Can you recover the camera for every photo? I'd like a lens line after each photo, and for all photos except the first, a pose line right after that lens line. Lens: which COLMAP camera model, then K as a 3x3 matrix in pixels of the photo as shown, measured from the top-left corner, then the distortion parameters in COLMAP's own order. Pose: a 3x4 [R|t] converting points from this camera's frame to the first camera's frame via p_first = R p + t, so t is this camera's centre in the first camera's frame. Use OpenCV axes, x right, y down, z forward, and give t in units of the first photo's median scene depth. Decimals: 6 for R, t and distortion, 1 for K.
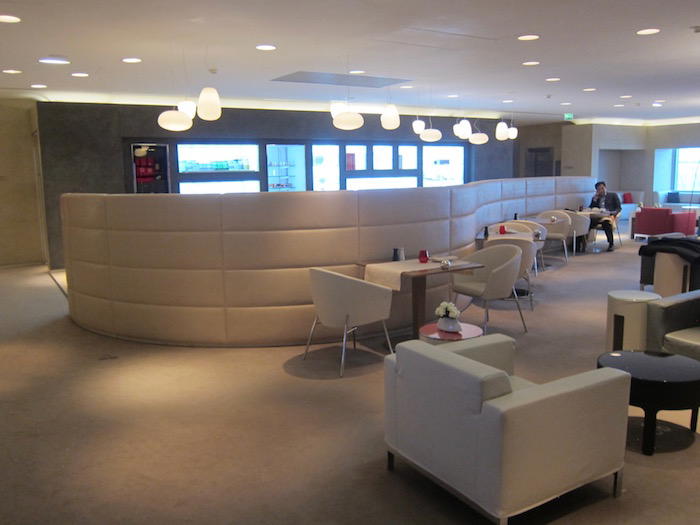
lens RADIAL K [[609.9, 0, 351.8], [0, 609.9, 263.4], [0, 0, 1]] dist [-0.050136, -0.010988]
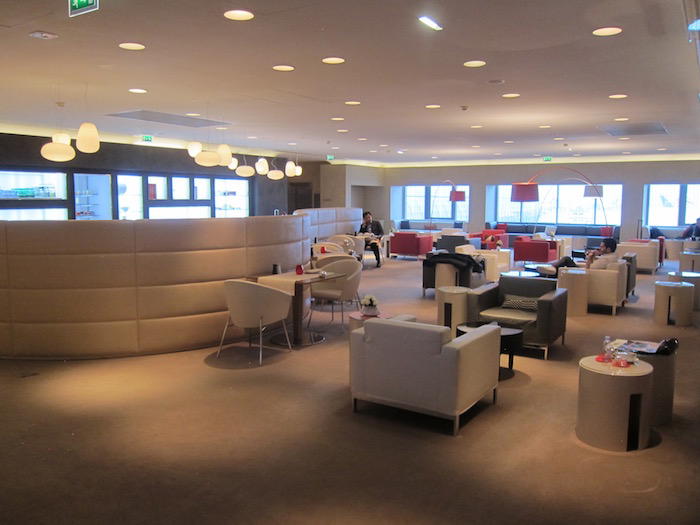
lens RADIAL K [[609.9, 0, 333.9], [0, 609.9, 265.4], [0, 0, 1]] dist [-0.050136, -0.010988]
pose [[0.899826, -0.027237, 0.435398, -0.253985], [0.046720, 0.998326, -0.034104, 0.018193], [-0.433740, 0.051029, 0.899592, -0.121844]]
